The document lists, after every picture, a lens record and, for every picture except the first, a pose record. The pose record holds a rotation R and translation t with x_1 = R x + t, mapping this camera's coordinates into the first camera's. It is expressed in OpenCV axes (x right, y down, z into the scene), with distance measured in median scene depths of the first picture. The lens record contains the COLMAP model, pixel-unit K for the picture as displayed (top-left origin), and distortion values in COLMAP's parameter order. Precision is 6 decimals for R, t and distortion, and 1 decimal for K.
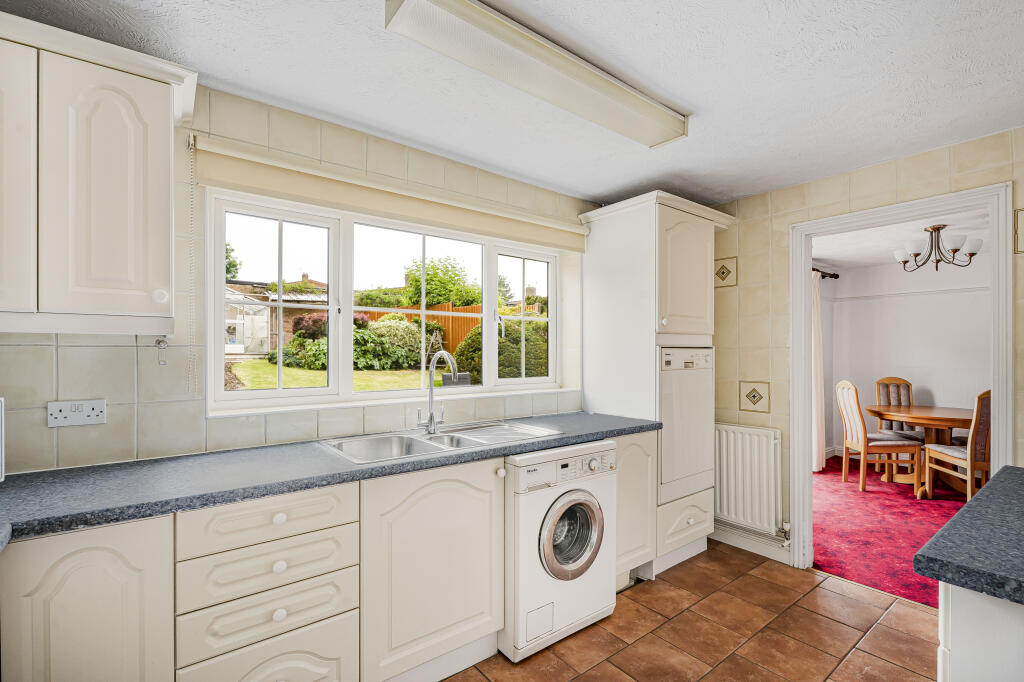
lens RADIAL K [[461.2, 0, 507.4], [0, 461.2, 354.1], [0, 0, 1]] dist [0.002348, 0.000241]
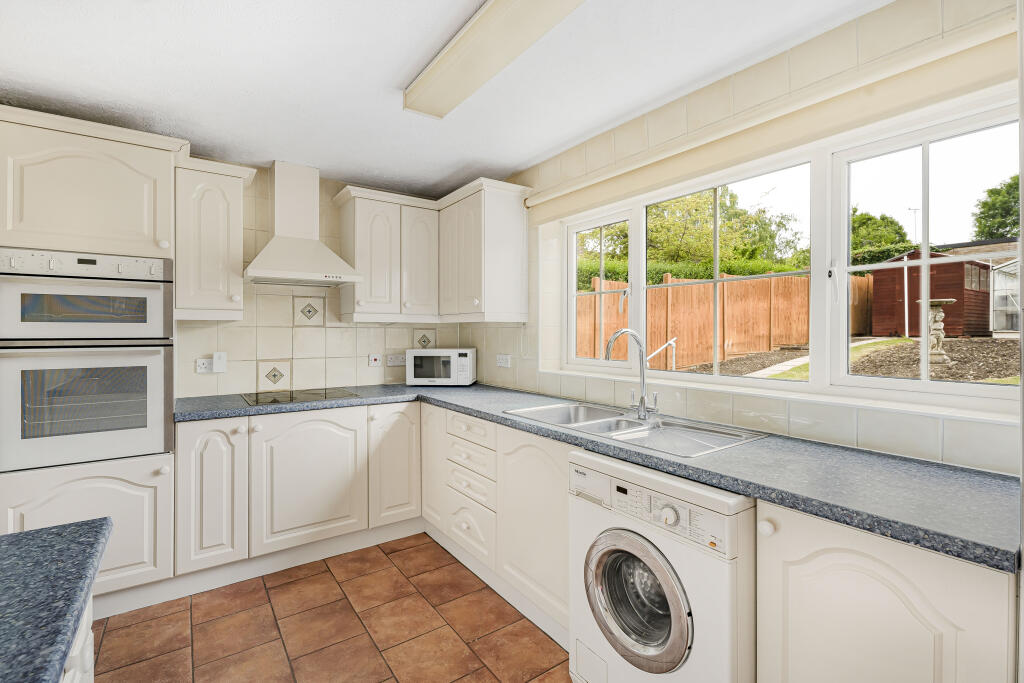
lens RADIAL K [[460.0, 0, 513.6], [0, 460.0, 330.3], [0, 0, 1]] dist [0.015893, -0.007423]
pose [[-0.031348, -0.002939, -0.999504, 0.469553], [-0.001334, 0.999995, -0.002899, -0.000676], [0.999508, 0.001242, -0.031352, 0.477991]]
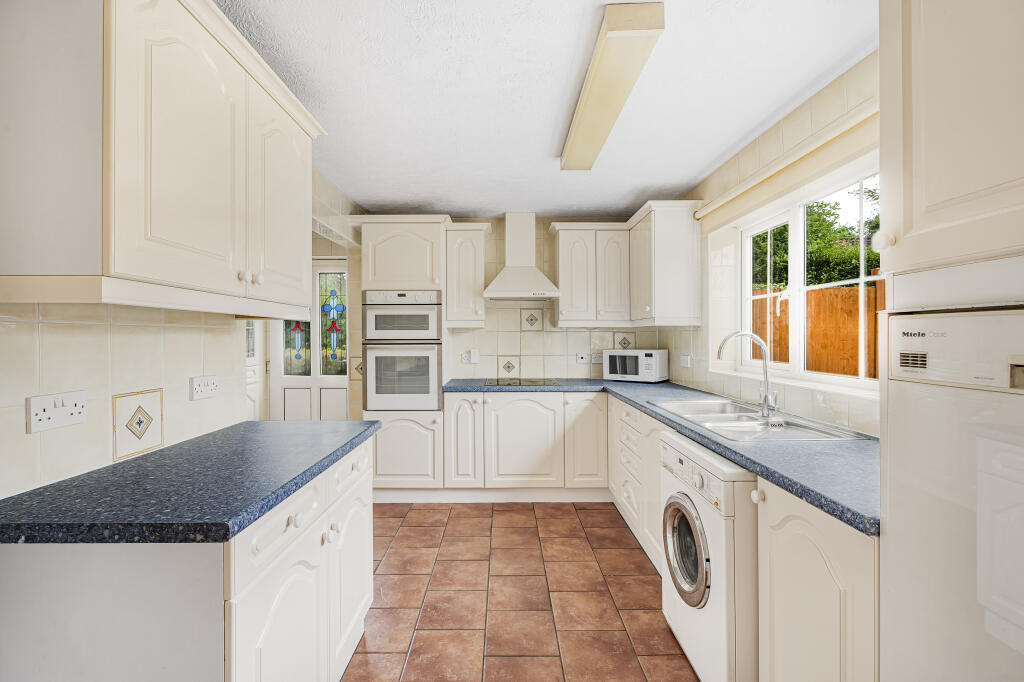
lens RADIAL K [[465.8, 0, 514.6], [0, 465.8, 335.6], [0, 0, 1]] dist [-0.009011, 0.001064]
pose [[-0.589806, 0.001924, -0.807543, 0.574201], [0.002445, 0.999997, 0.000597, 0.000331], [0.807541, -0.001622, -0.589809, 0.708185]]
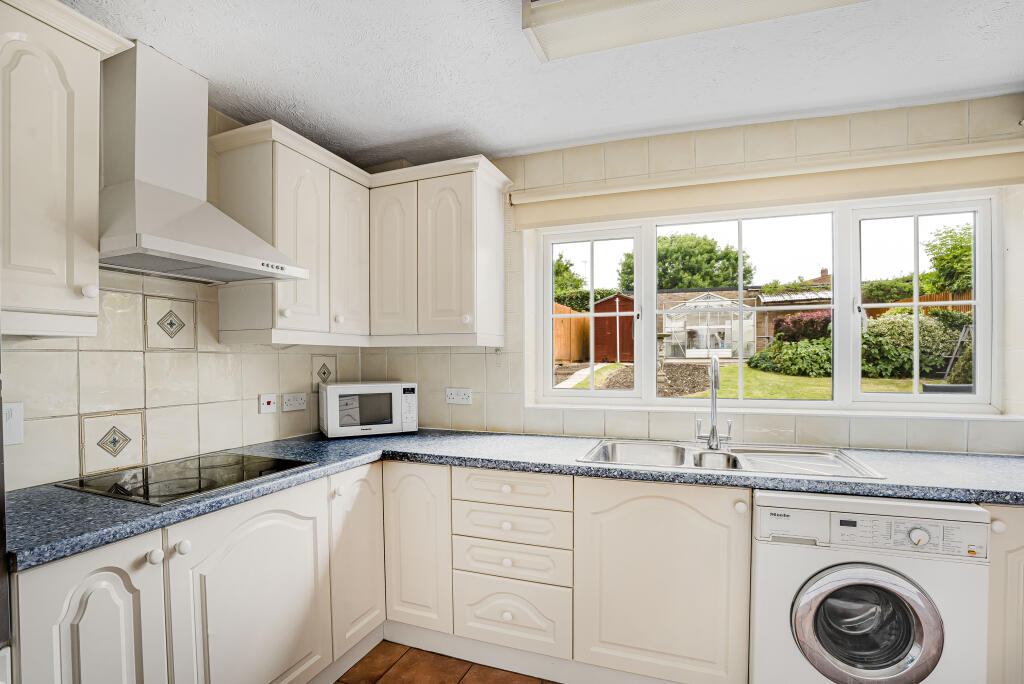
lens RADIAL K [[479.9, 0, 516.1], [0, 479.9, 365.7], [0, 0, 1]] dist [-0.081970, 0.025765]
pose [[0.532435, 0.010943, -0.846400, 0.242075], [0.002910, 0.999887, 0.014758, 0.000080], [0.846466, -0.010320, 0.532343, 0.129255]]
